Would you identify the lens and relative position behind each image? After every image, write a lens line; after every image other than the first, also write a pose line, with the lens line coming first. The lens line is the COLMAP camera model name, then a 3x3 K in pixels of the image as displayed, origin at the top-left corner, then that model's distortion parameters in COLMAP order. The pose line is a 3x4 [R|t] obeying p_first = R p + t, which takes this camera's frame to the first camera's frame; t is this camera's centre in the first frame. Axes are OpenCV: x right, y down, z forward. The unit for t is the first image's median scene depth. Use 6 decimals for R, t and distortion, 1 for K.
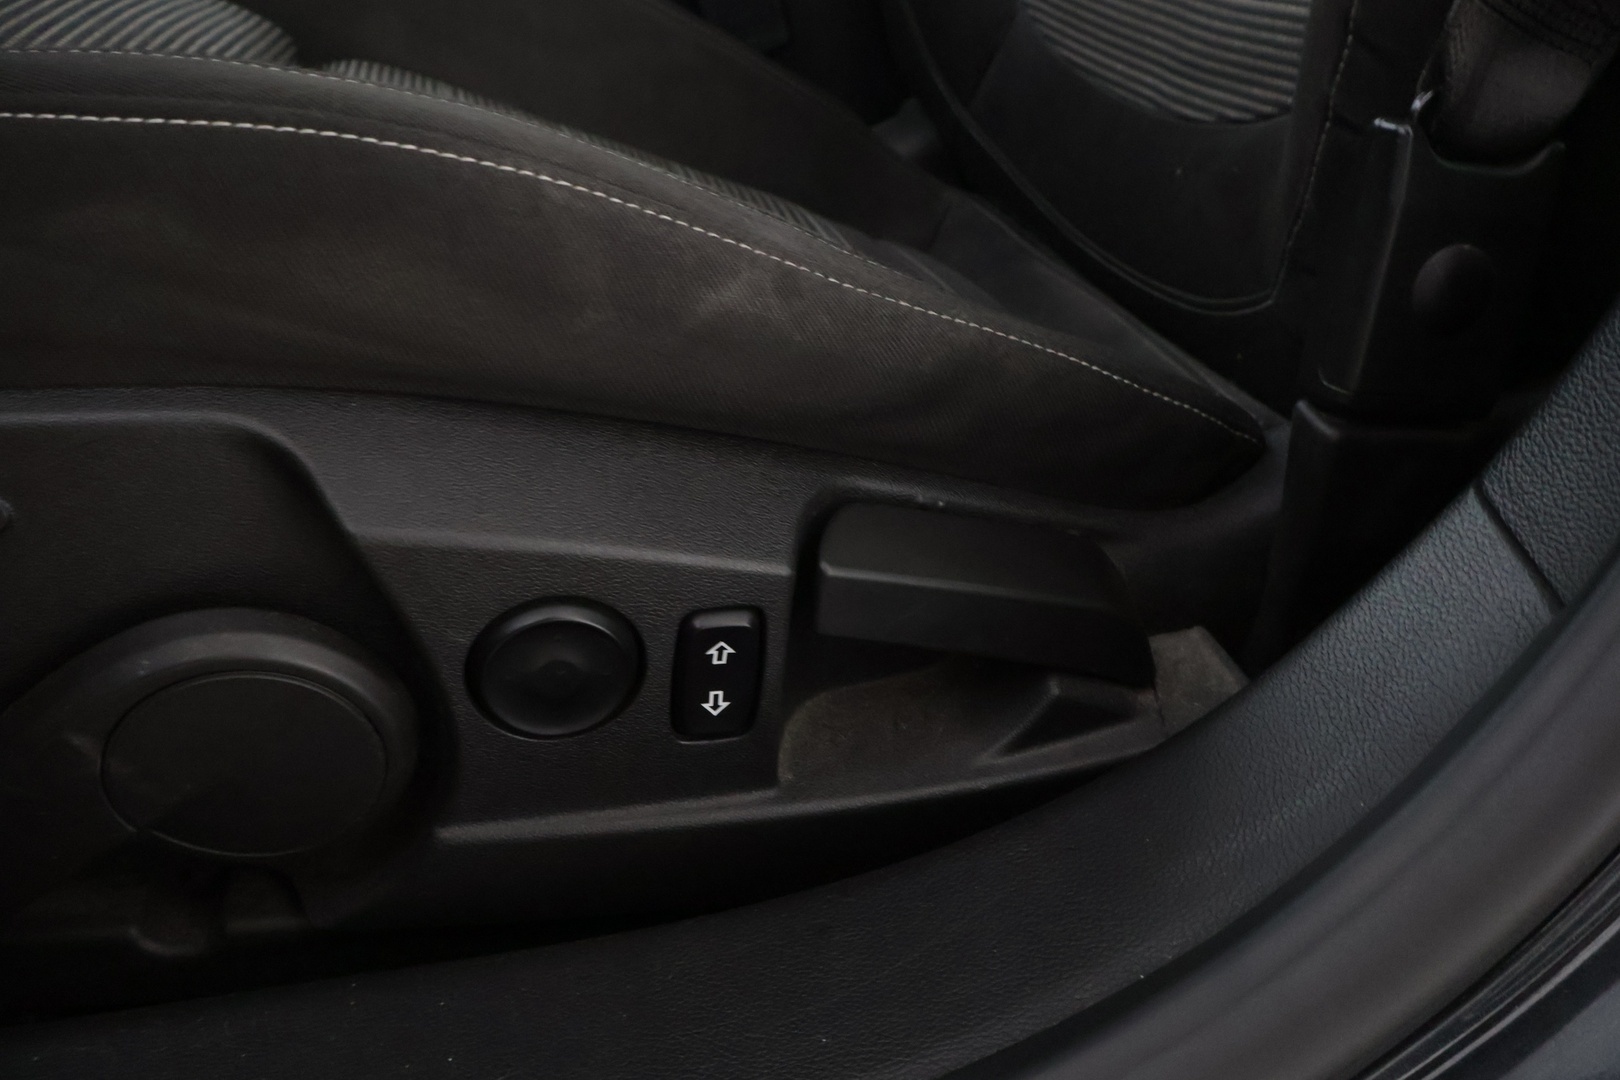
lens RADIAL K [[1379.1, 0, 810.0], [0, 1379.1, 540.0], [0, 0, 1]] dist [-0.006552, 0.011711]
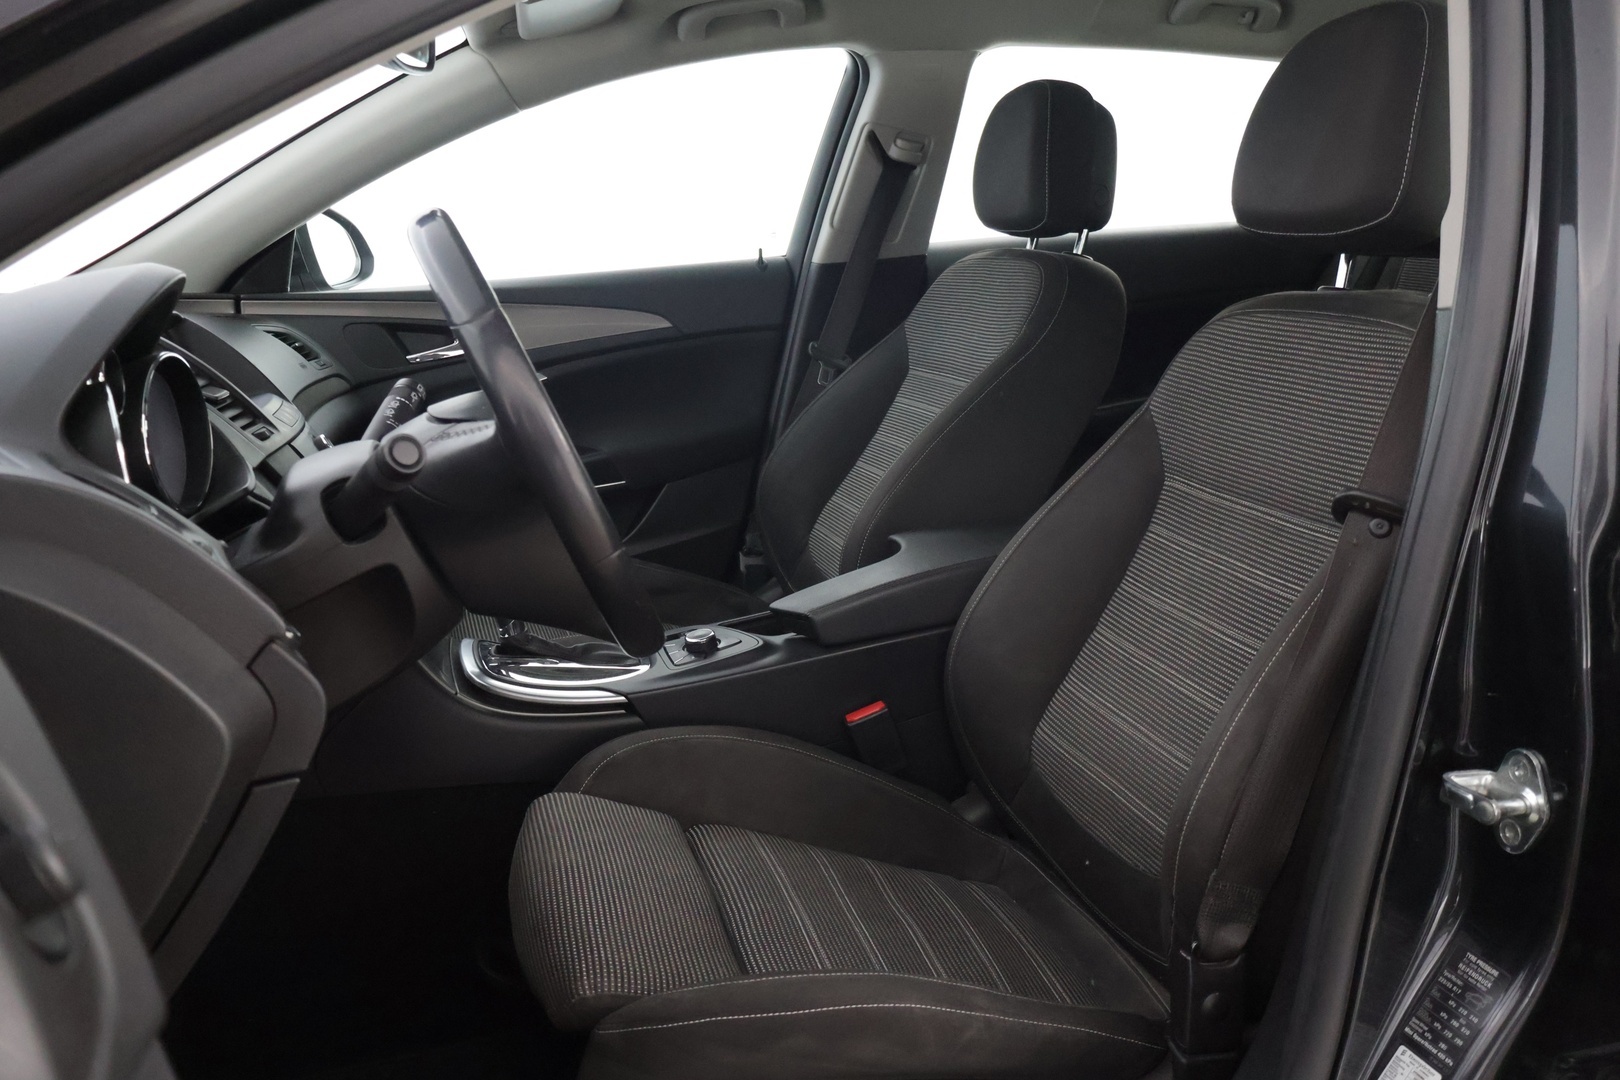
lens RADIAL K [[1379.1, 0, 810.0], [0, 1379.1, 540.0], [0, 0, 1]] dist [-0.006552, 0.011711]
pose [[0.996152, -0.086338, 0.015037, -0.346901], [0.087211, 0.959697, -0.267164, -0.424975], [0.008635, 0.267447, 0.963534, -2.070181]]
